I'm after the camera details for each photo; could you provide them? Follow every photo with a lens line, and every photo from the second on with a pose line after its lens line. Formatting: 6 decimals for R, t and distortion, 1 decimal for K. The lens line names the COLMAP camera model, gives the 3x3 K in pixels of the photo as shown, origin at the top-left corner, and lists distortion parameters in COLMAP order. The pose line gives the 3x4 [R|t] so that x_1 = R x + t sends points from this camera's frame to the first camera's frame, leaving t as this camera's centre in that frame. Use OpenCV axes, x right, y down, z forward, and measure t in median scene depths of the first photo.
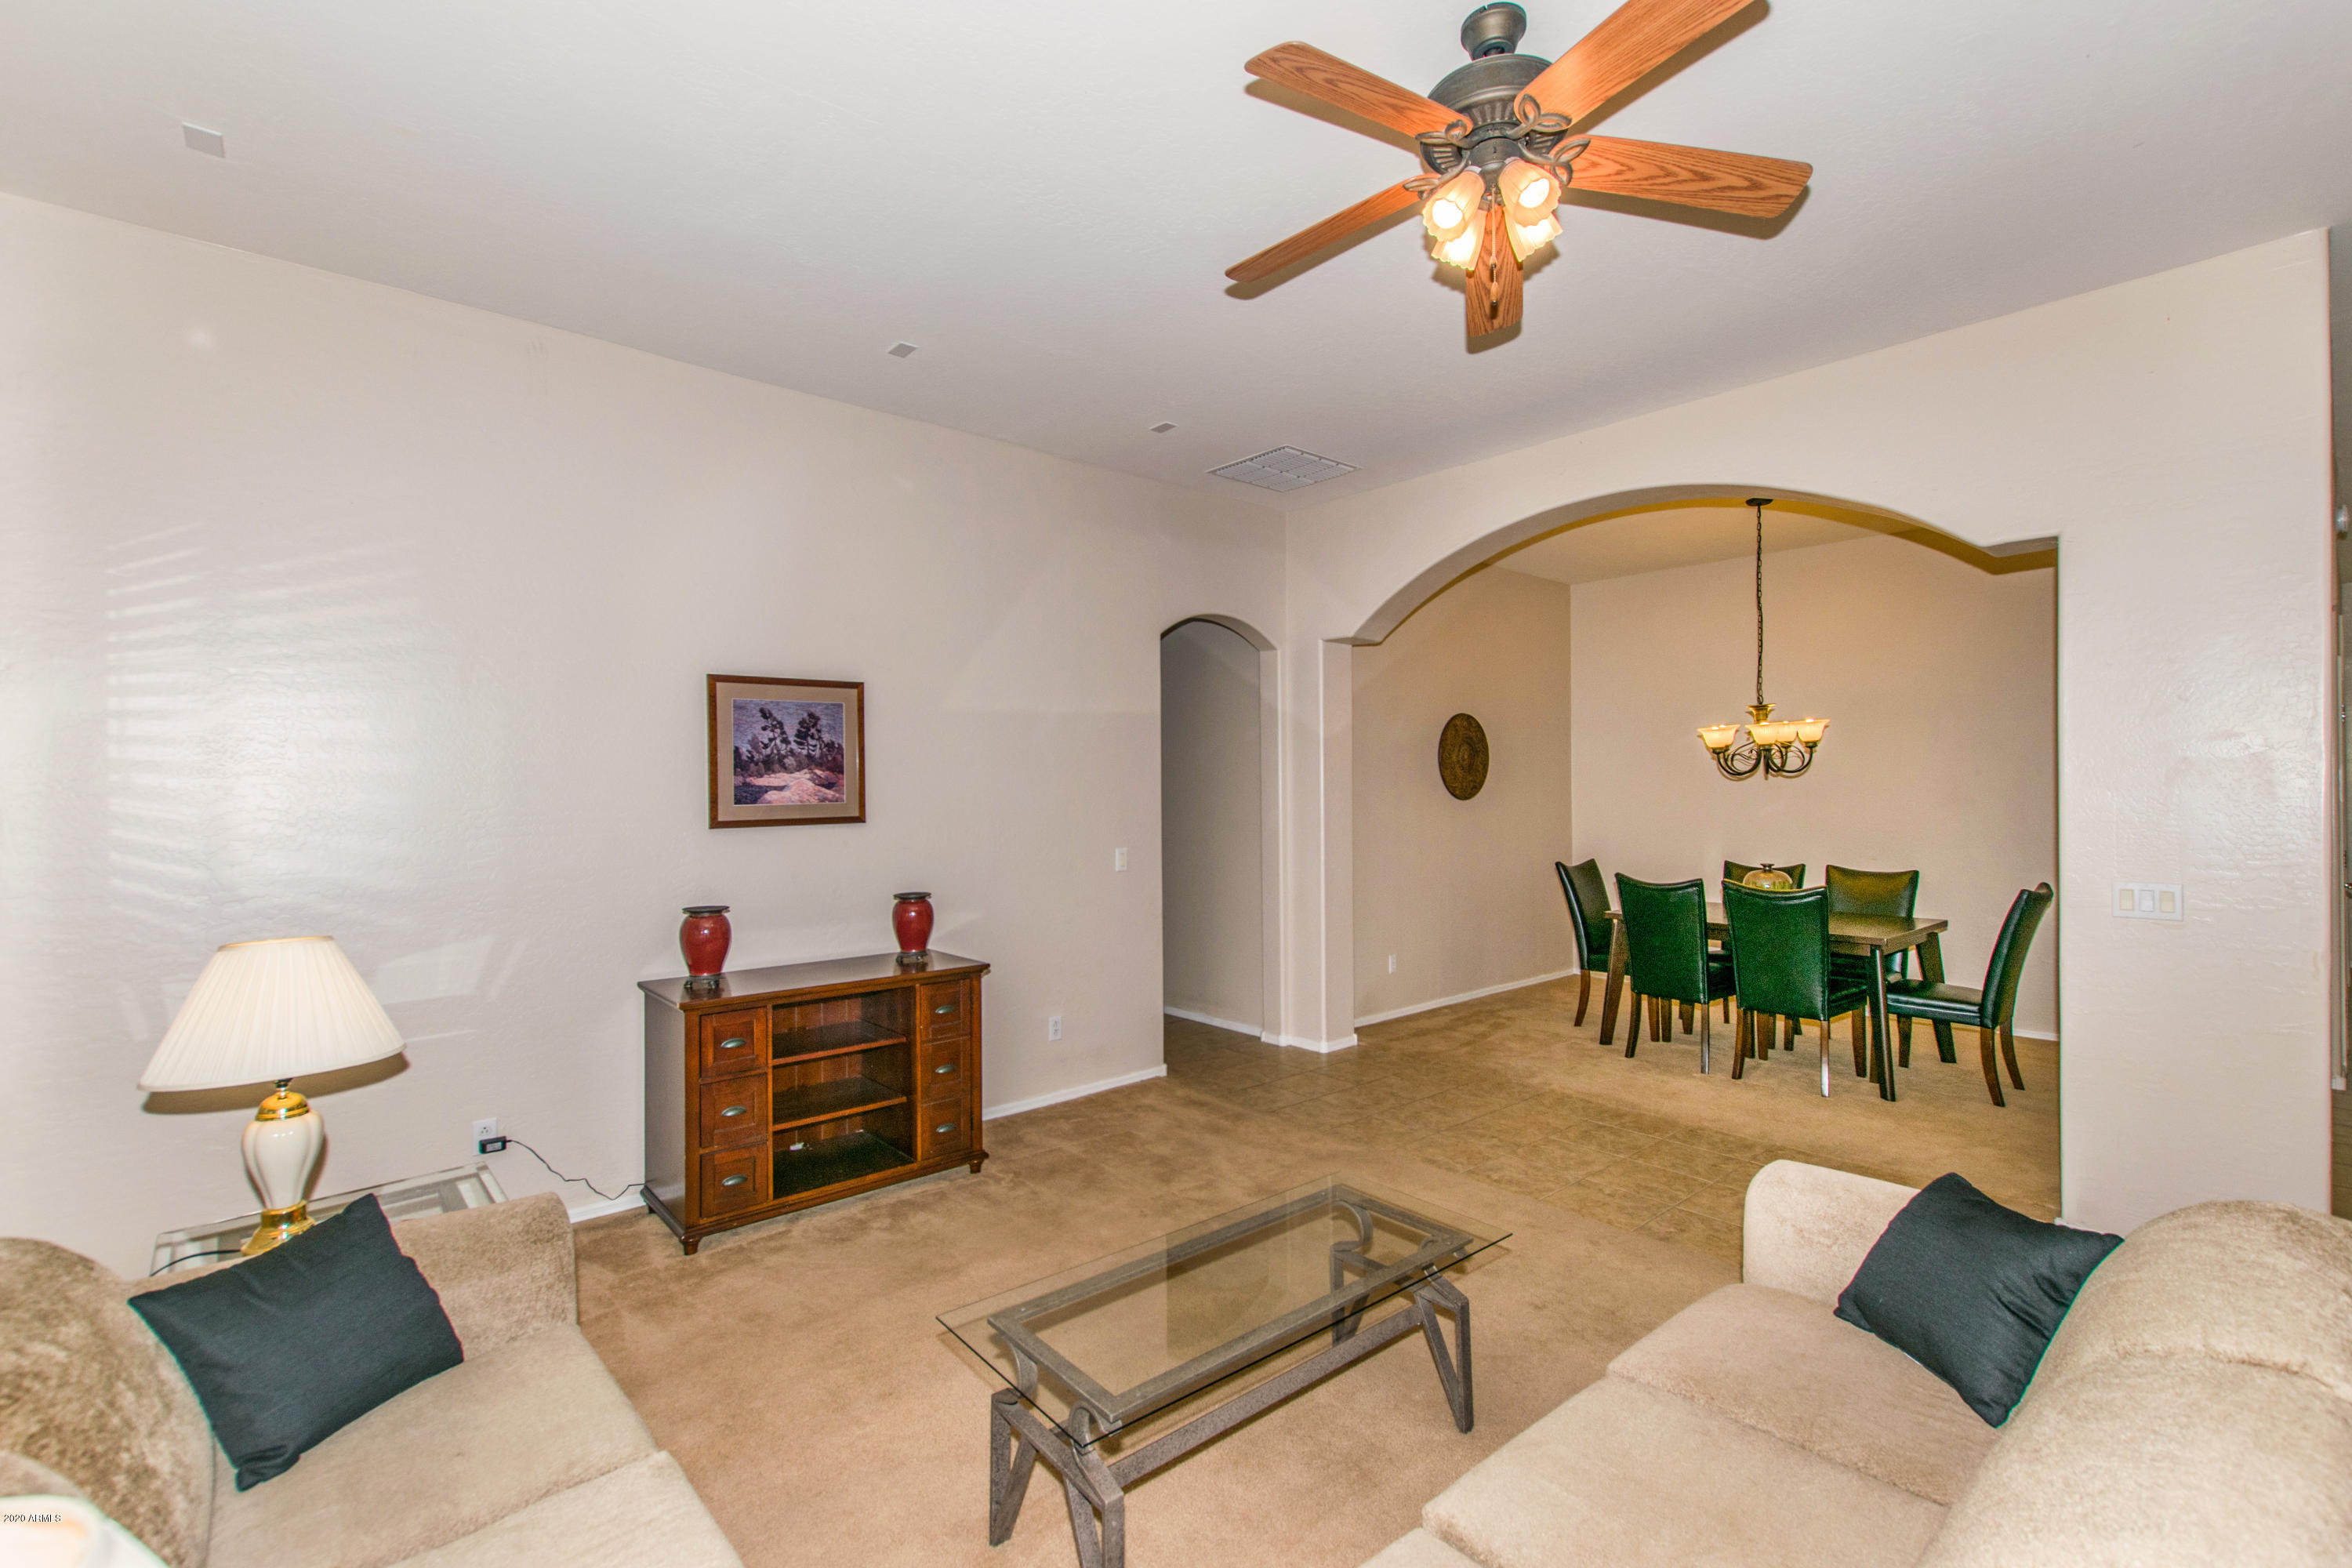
lens RADIAL K [[1030.9, 0, 1166.1], [0, 1030.9, 783.4], [0, 0, 1]] dist [0.027705, 0.000083]
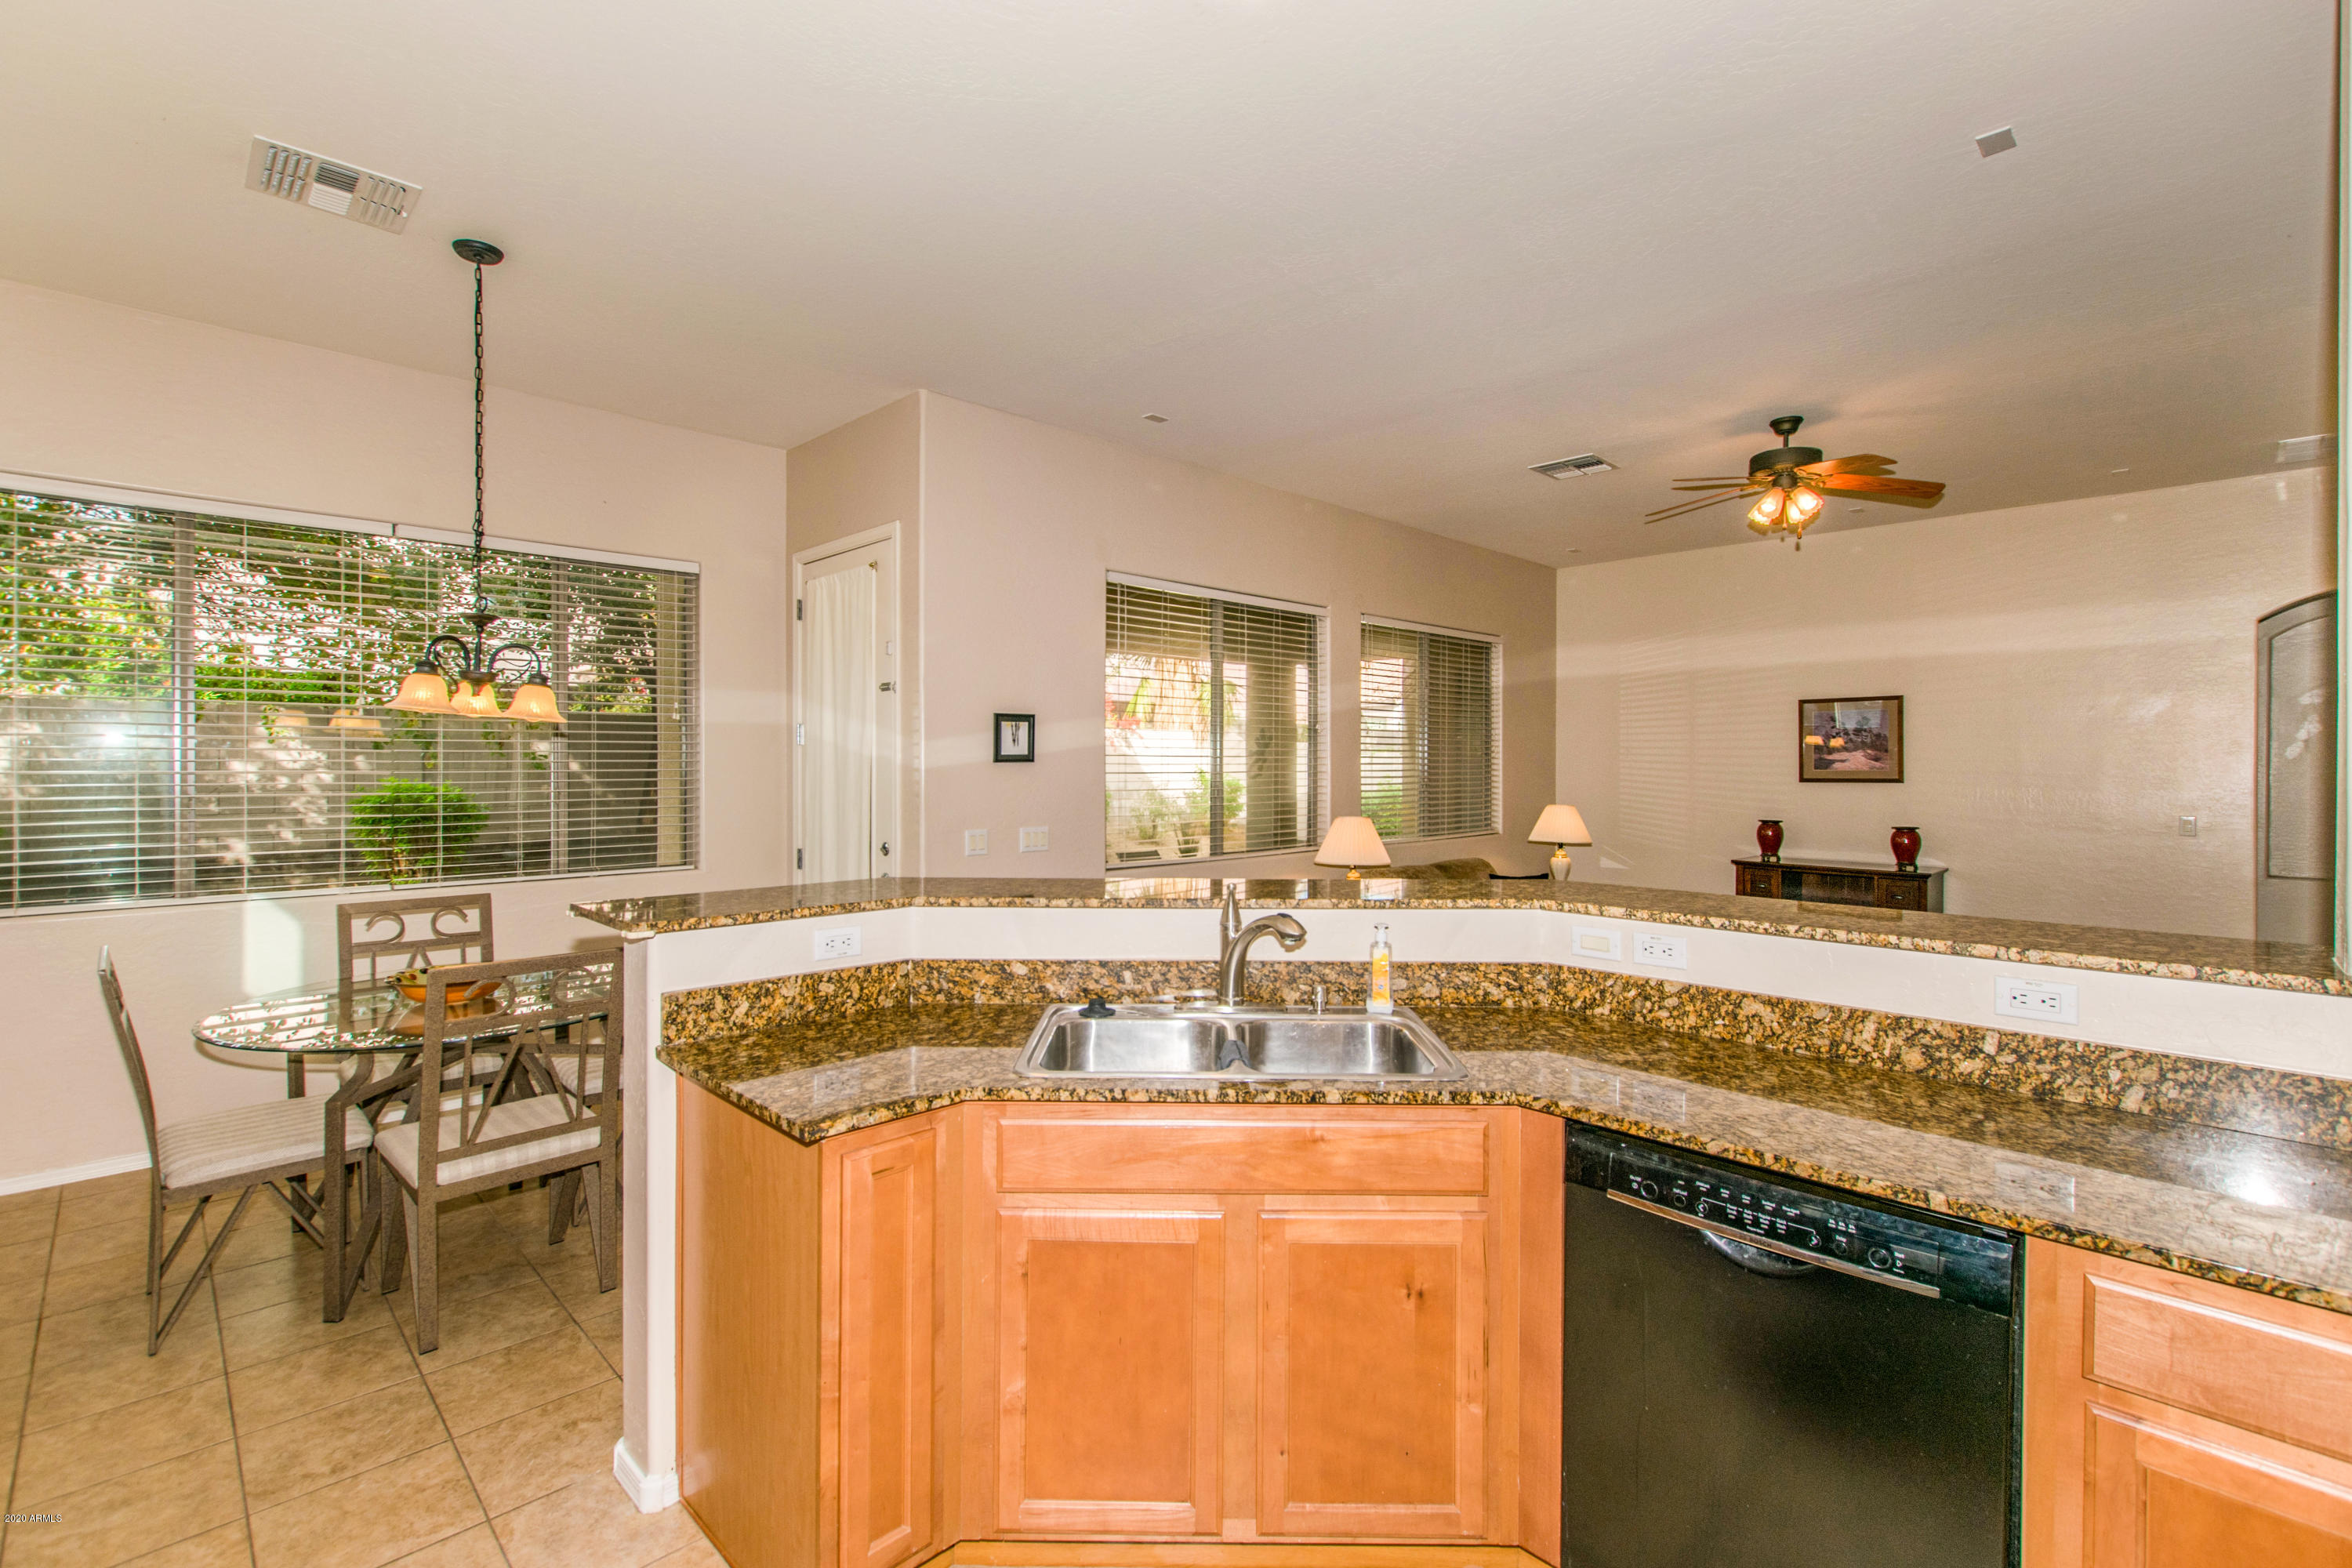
lens RADIAL K [[1028.5, 0, 1176.0], [0, 1028.5, 784.0], [0, 0, 1]] dist [-0.000350, -0.000359]
pose [[0.093713, 0.040350, -0.994781, 1.233649], [-0.003807, 0.999186, 0.040170, -0.021531], [0.995592, 0.000023, 0.093790, -0.274117]]
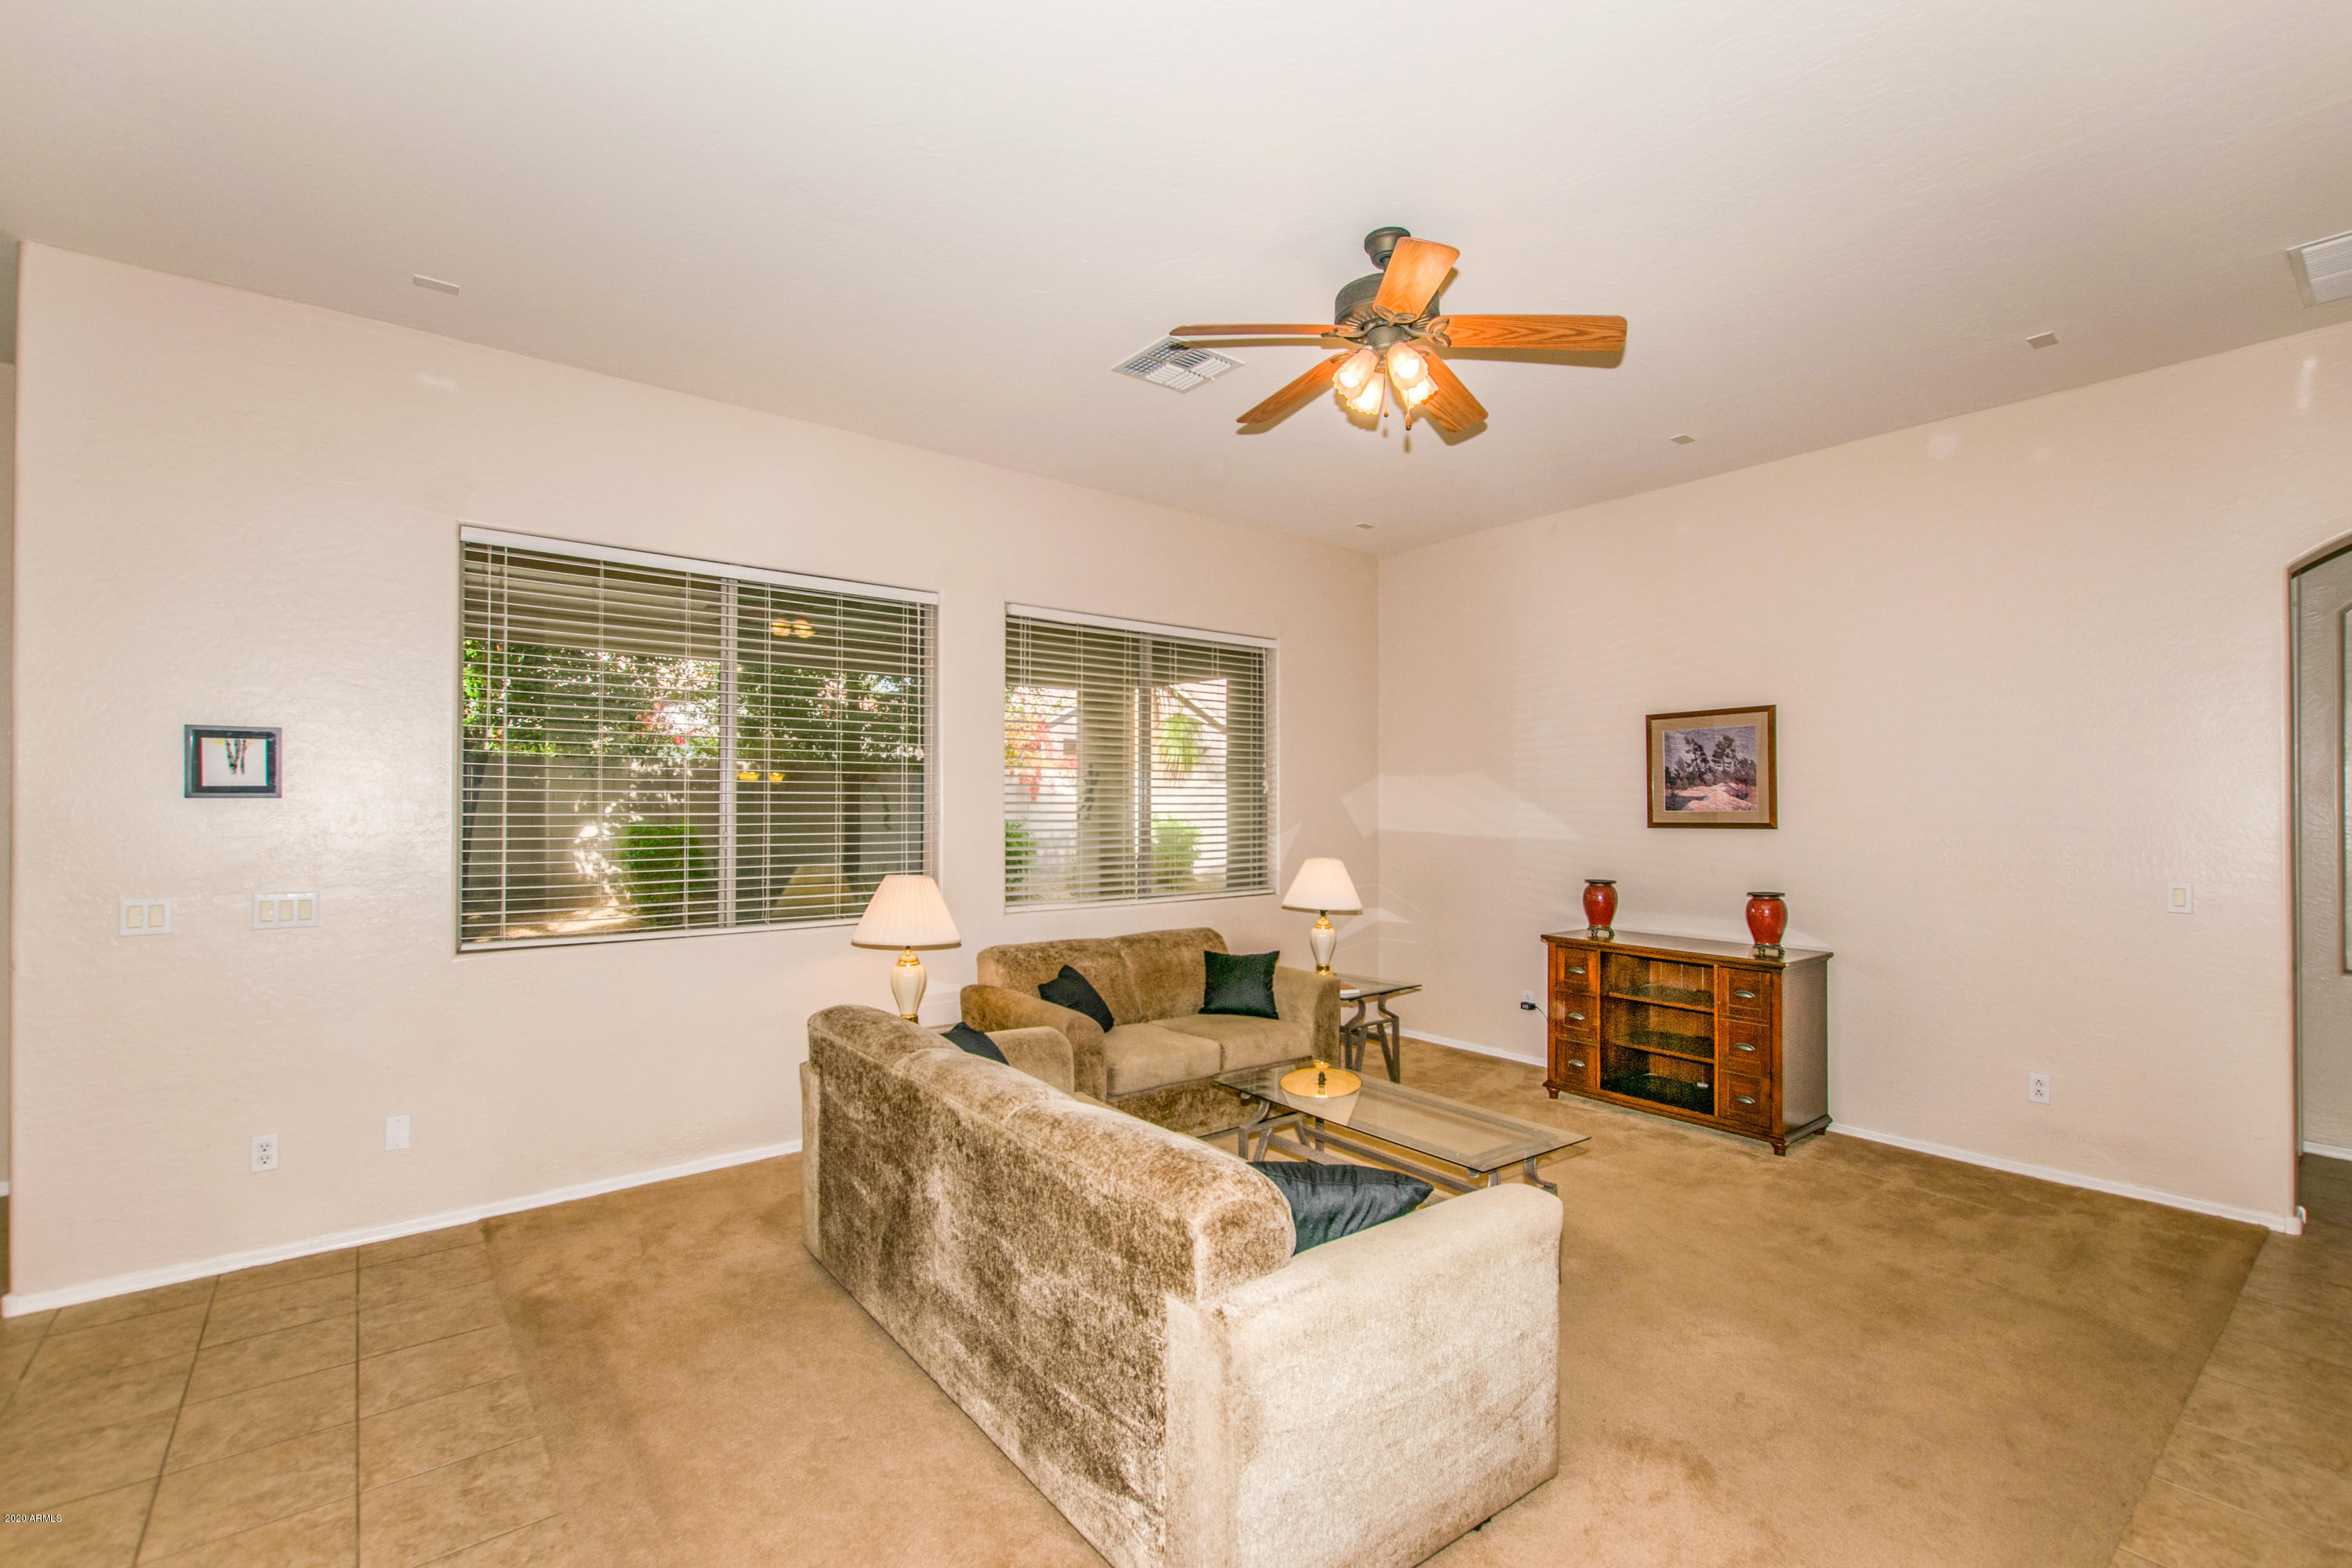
lens RADIAL K [[1002.7, 0, 1196.4], [0, 1002.7, 798.5], [0, 0, 1]] dist [0.015539, -0.000219]
pose [[0.013437, 0.002822, -0.999906, 0.835915], [0.001253, 0.999995, 0.002839, 0.000553], [0.999909, -0.001291, 0.013434, 0.370782]]
